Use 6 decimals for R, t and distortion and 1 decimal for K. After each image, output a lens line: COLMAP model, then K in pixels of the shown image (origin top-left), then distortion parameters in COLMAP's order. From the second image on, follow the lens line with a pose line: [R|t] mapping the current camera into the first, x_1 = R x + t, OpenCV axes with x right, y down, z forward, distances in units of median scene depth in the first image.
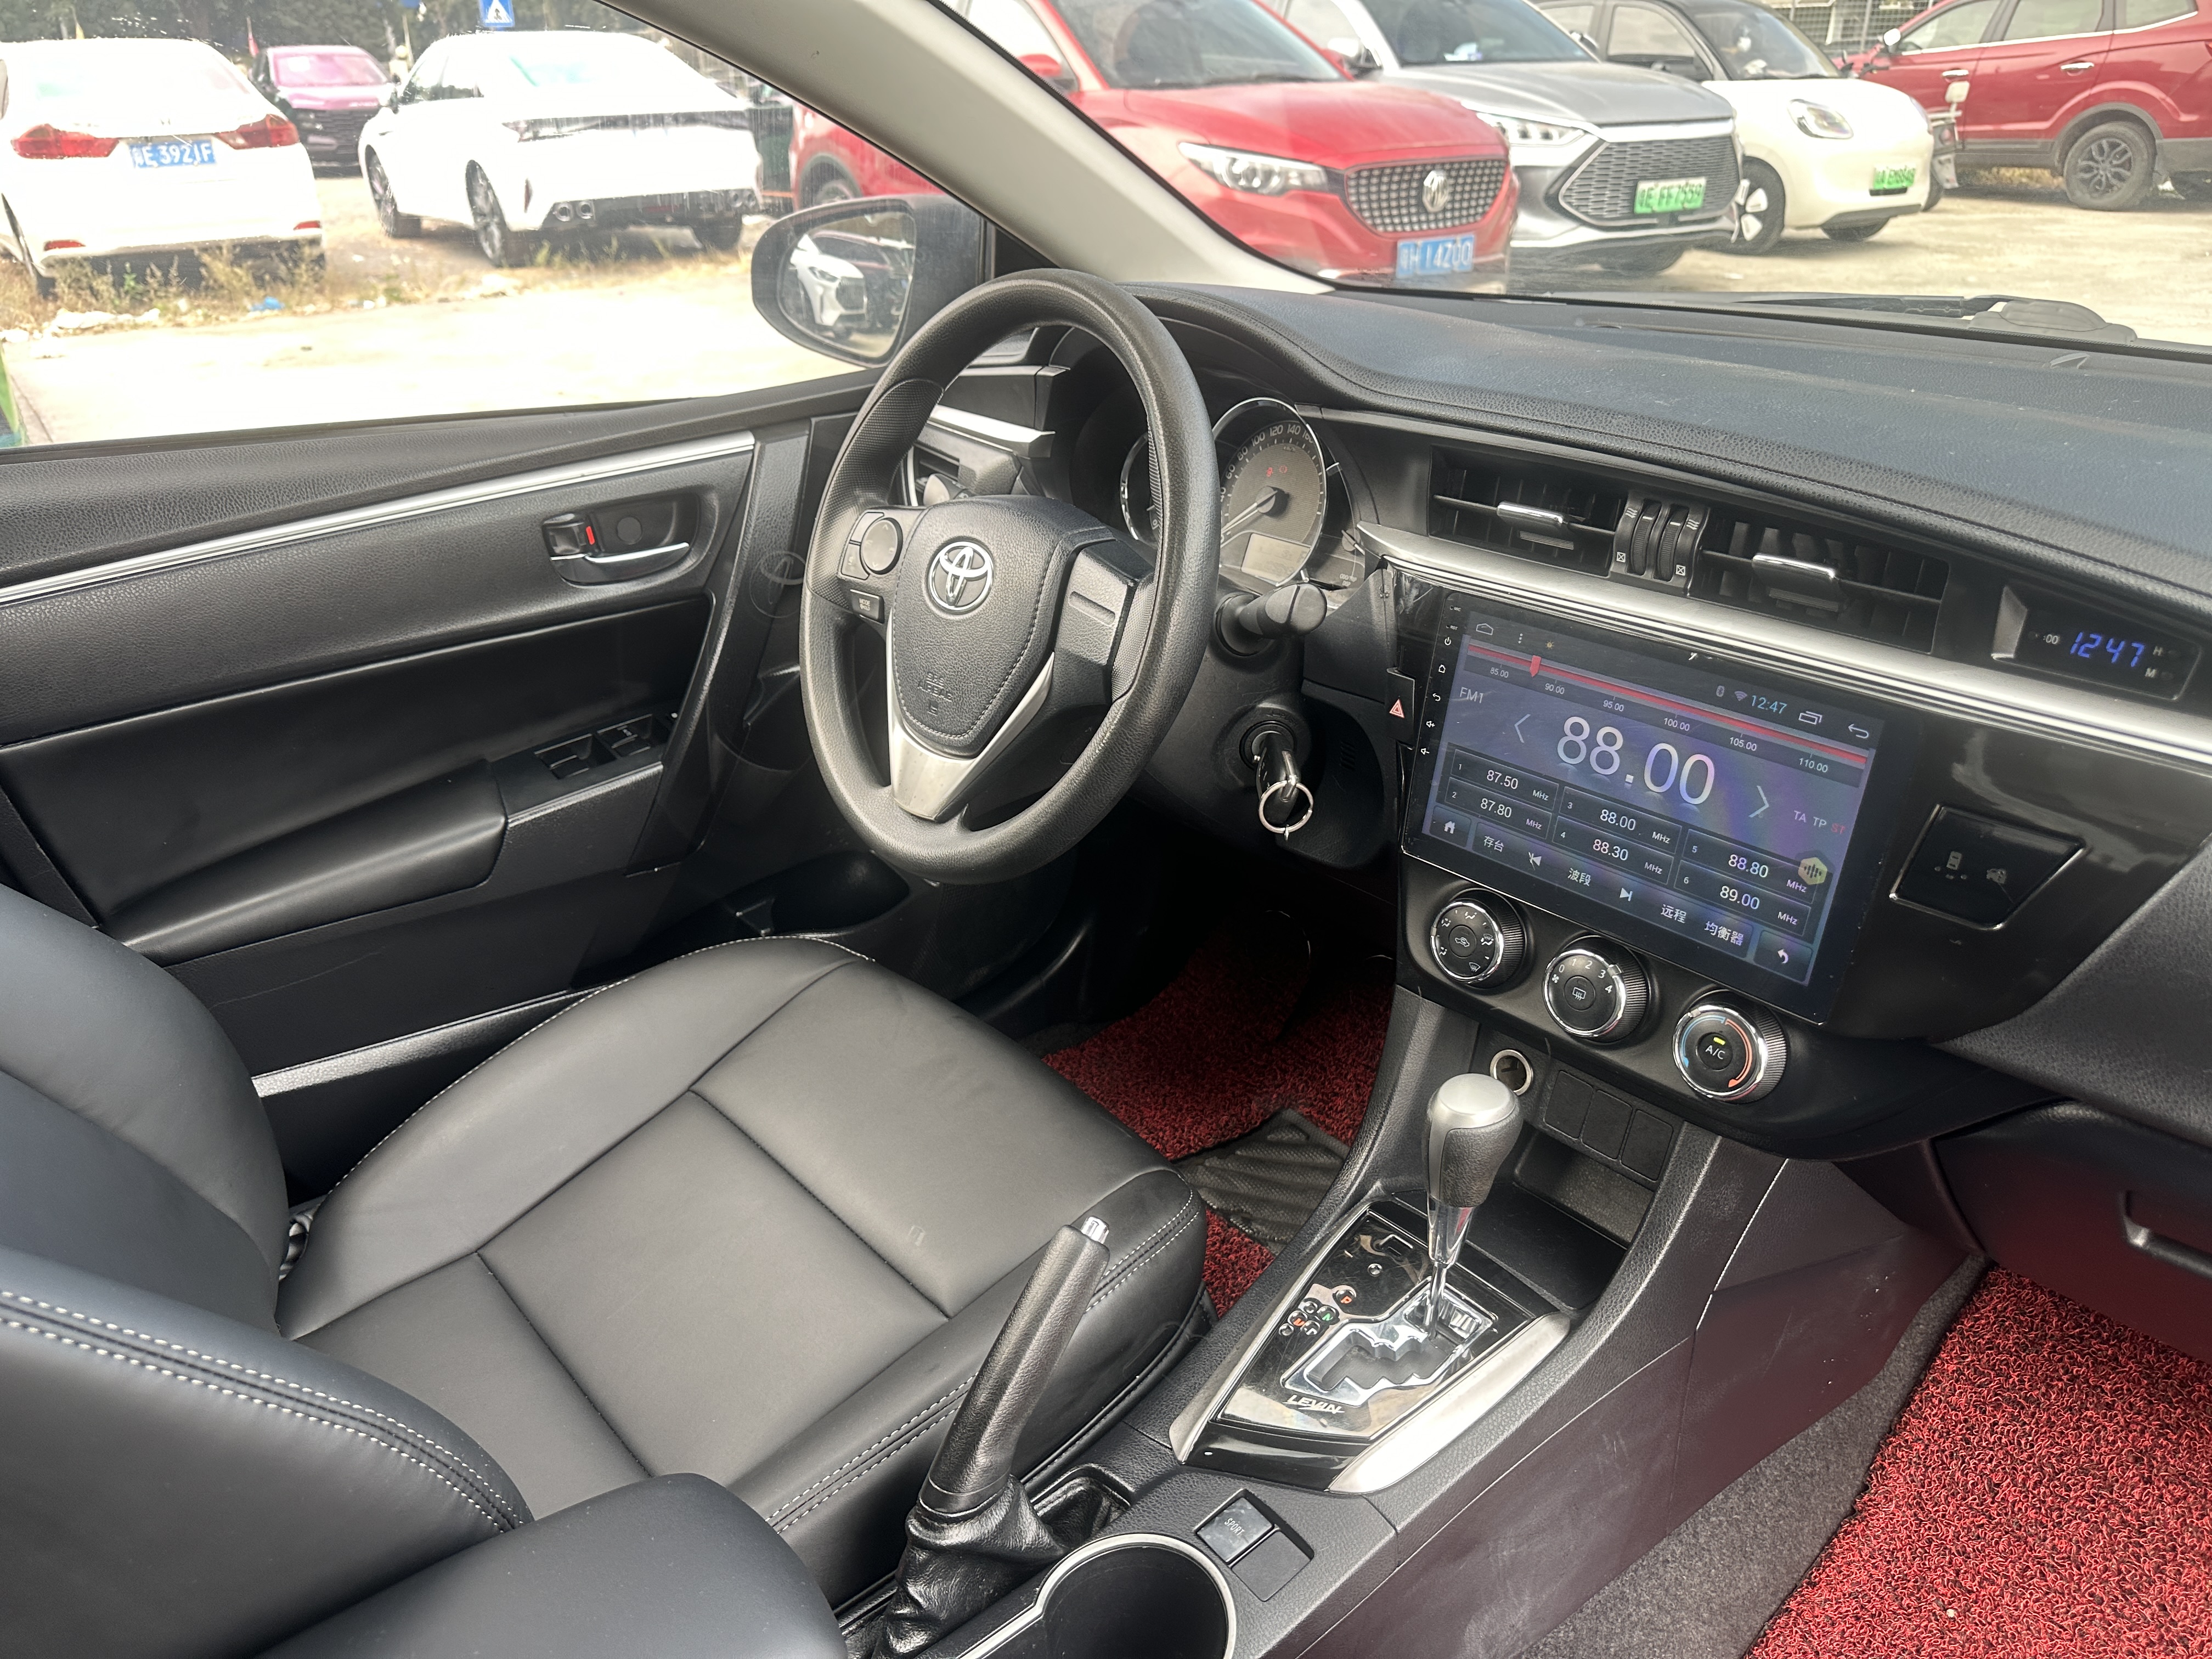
lens RADIAL K [[1564.2, 0, 1106.0], [0, 1564.2, 829.5], [0, 0, 1]] dist [0.071093, -0.089248]
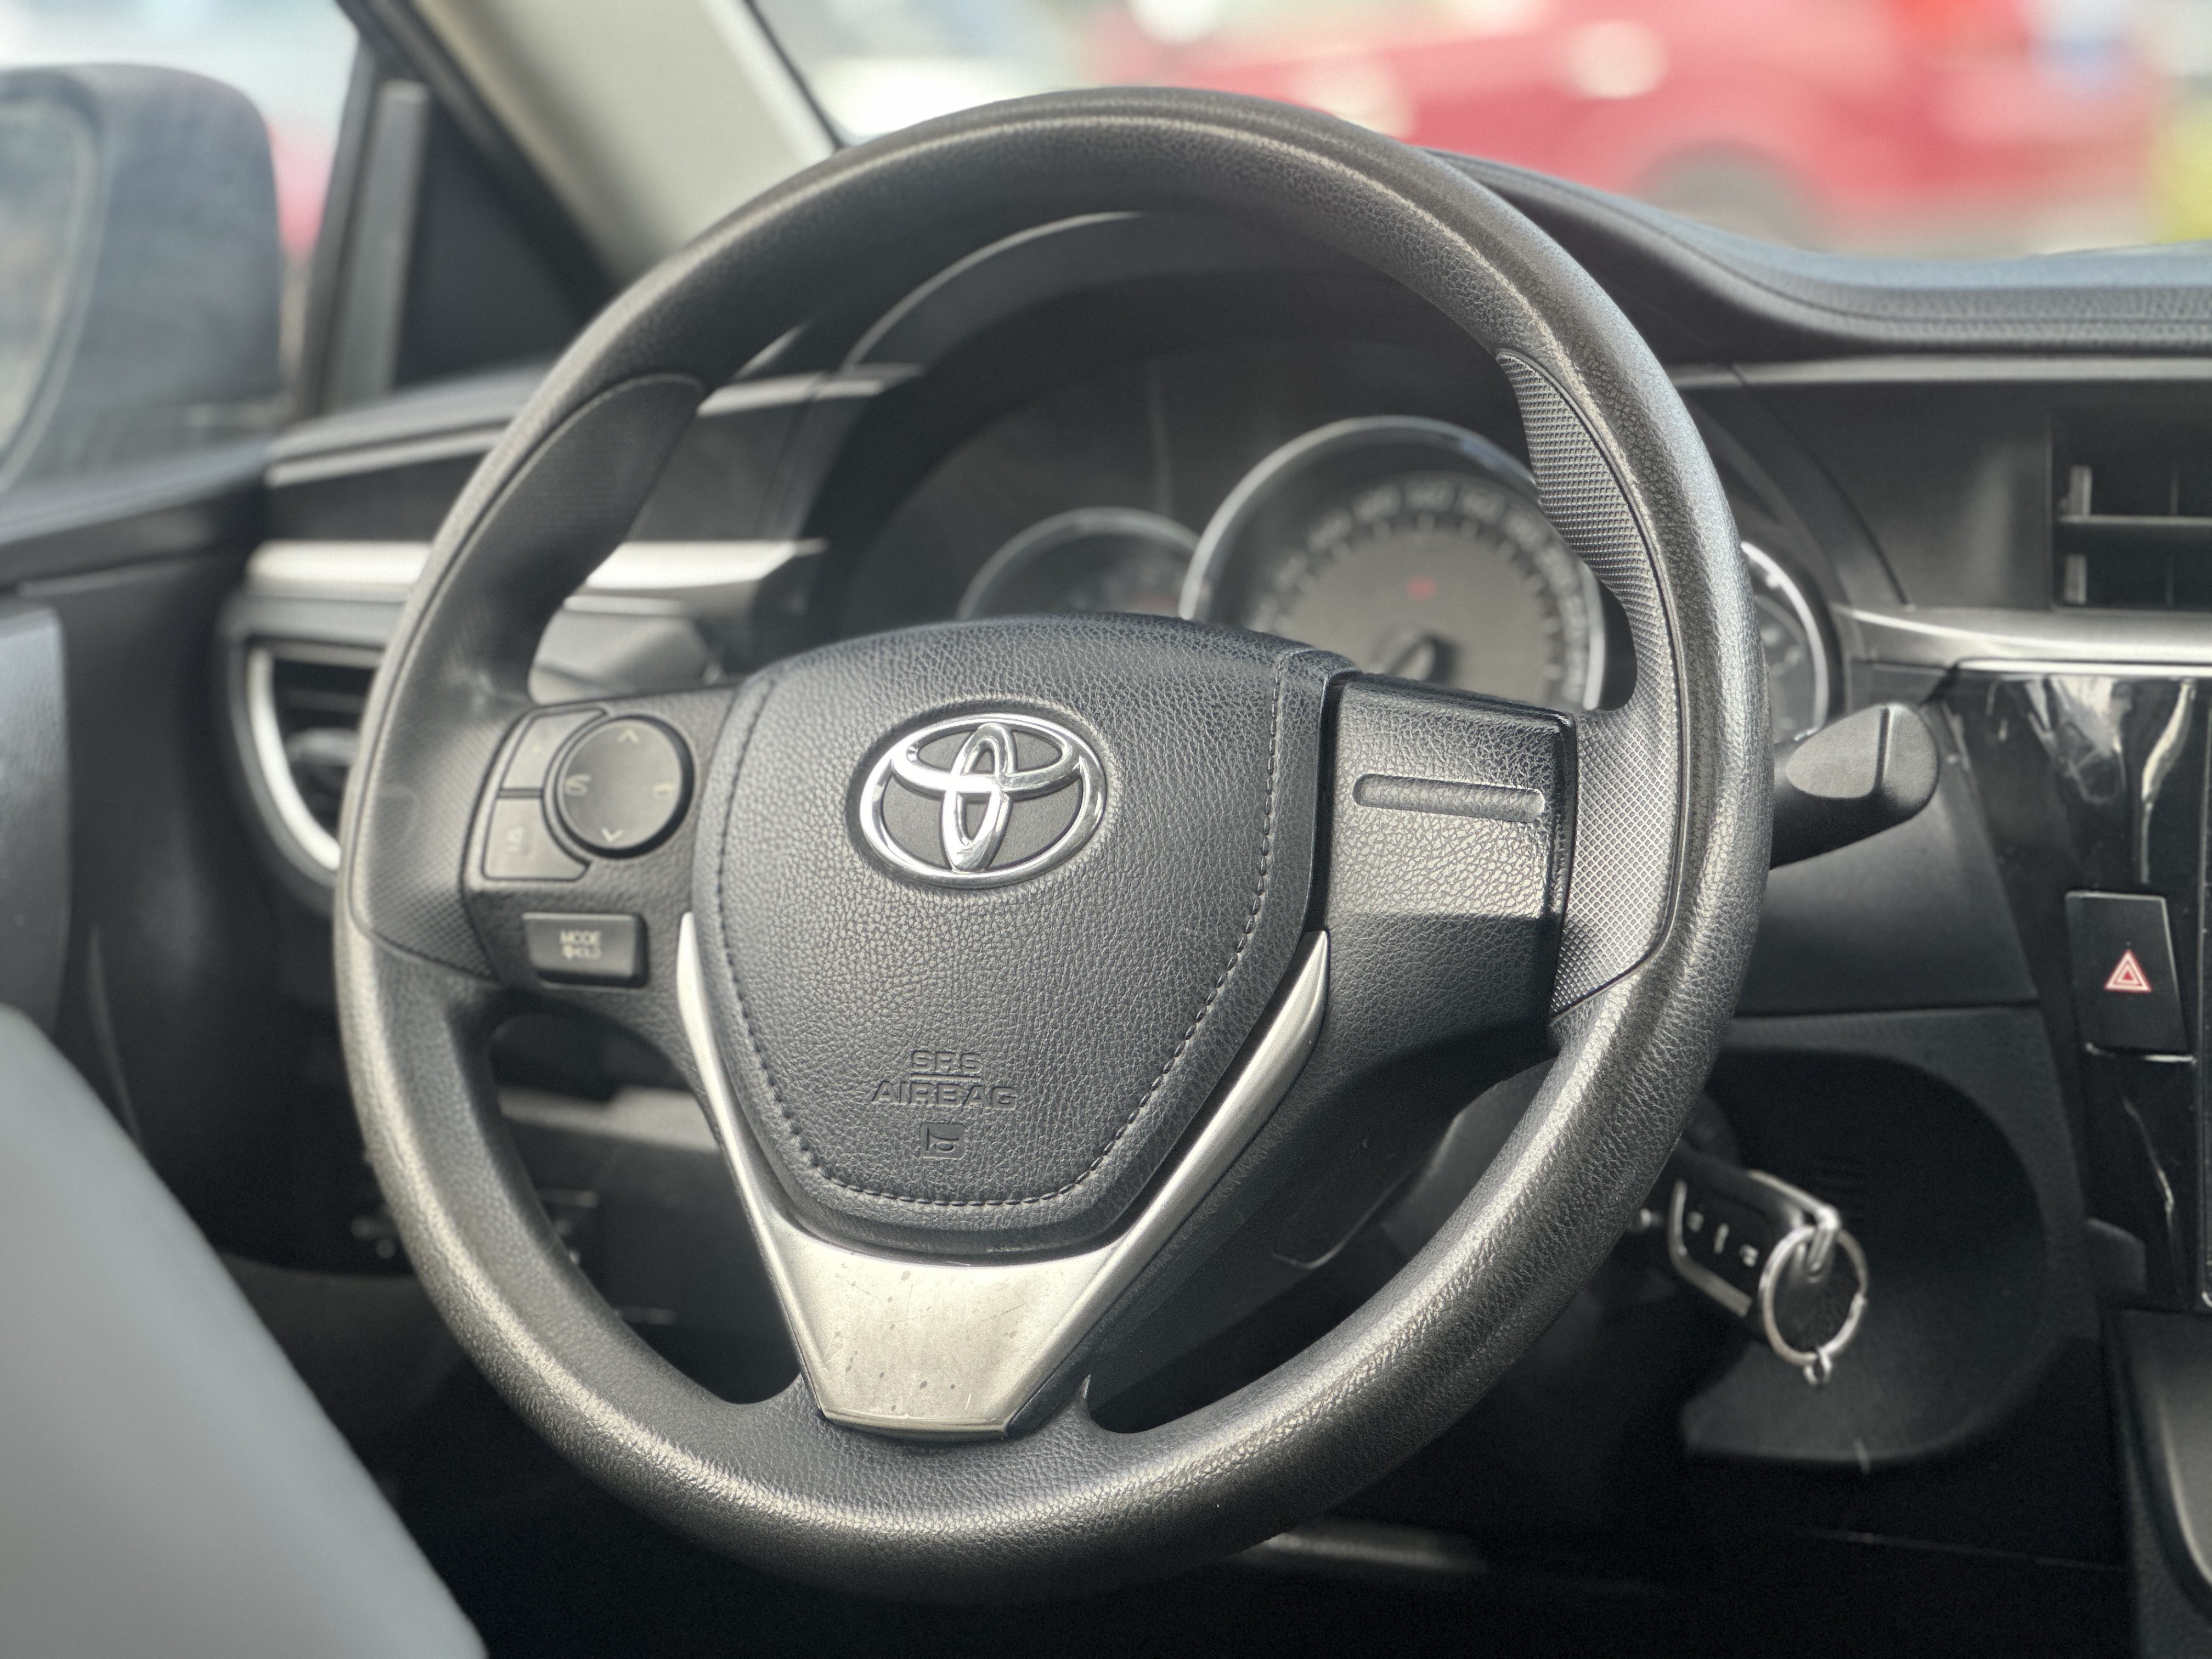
lens RADIAL K [[4917.0, 0, 1106.0], [0, 4917.0, 829.5], [0, 0, 1]] dist [0.006665, 0.316244]
pose [[0.907387, -0.062837, 0.415572, -0.605975], [0.181117, 0.950704, -0.251712, 0.168623], [-0.379269, 0.303667, 0.874037, -0.079560]]
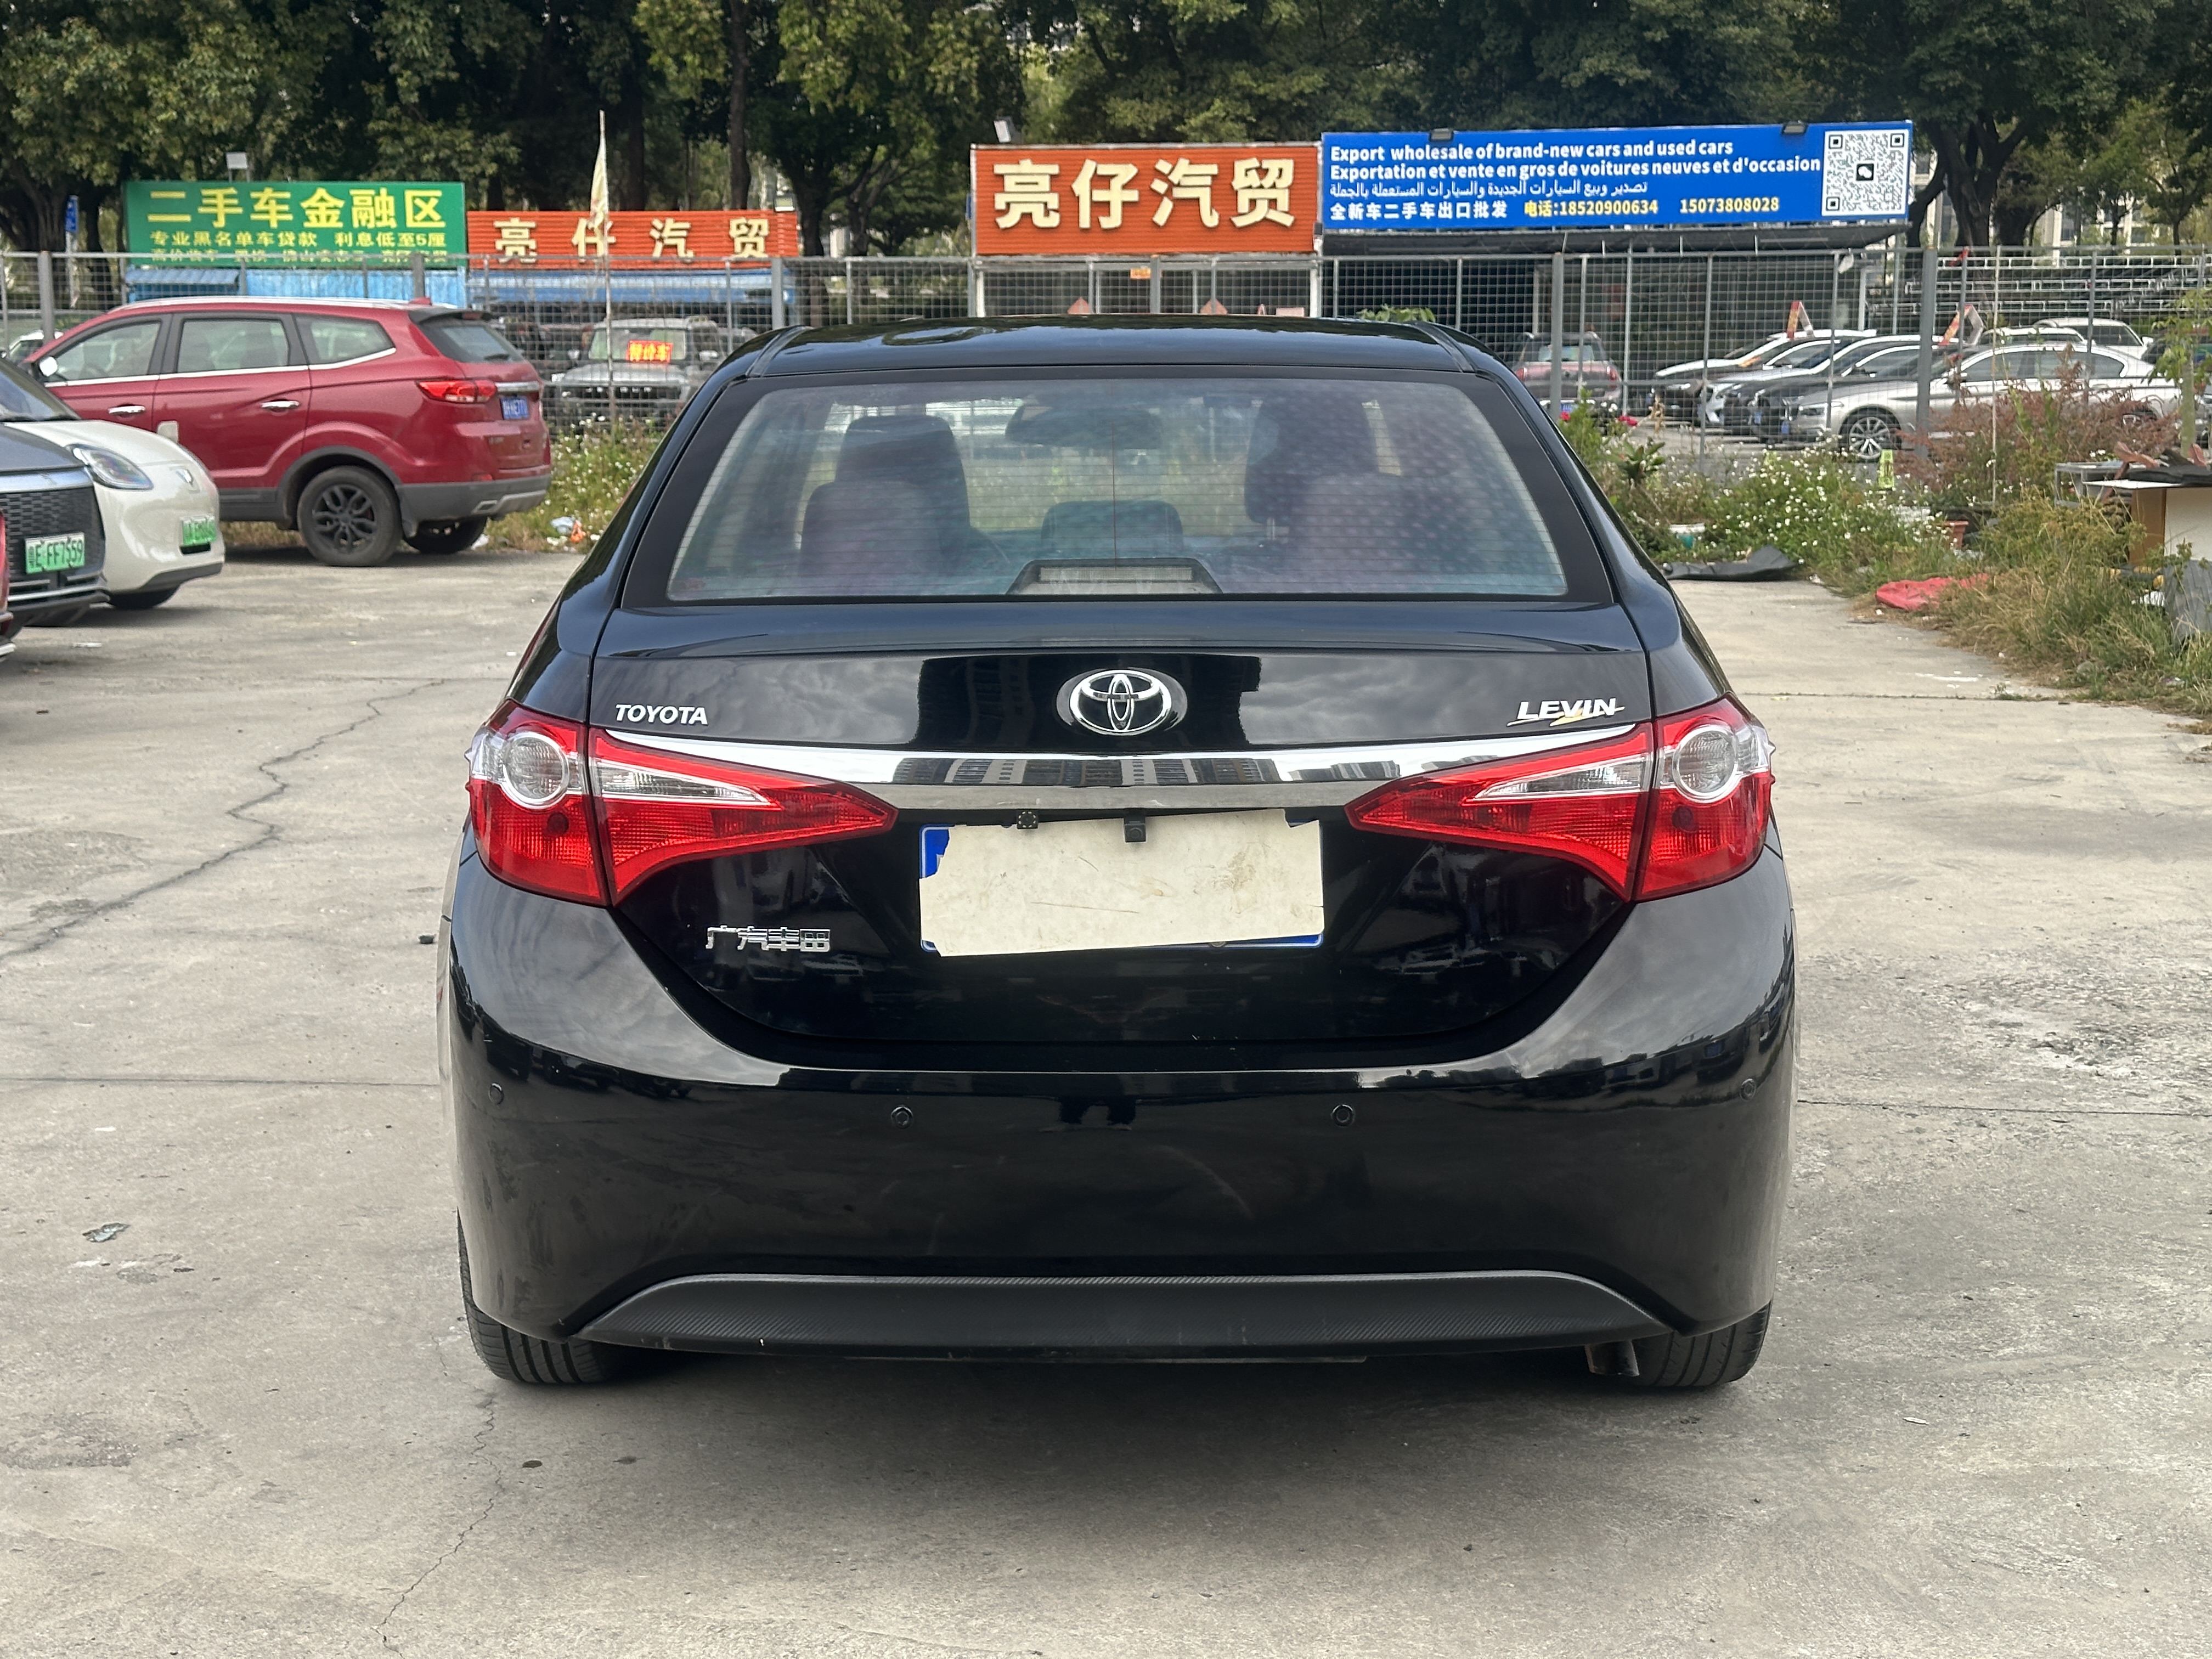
lens RADIAL K [[3062.2, 0, 1089.5], [0, 3062.2, 858.0], [0, 0, 1]] dist [0.257843, -0.643667]
pose [[0.643501, -0.105530, 0.758136, -5.074146], [0.322503, 0.935628, -0.143501, 1.452257], [-0.694189, 0.336844, 0.636111, -3.327651]]
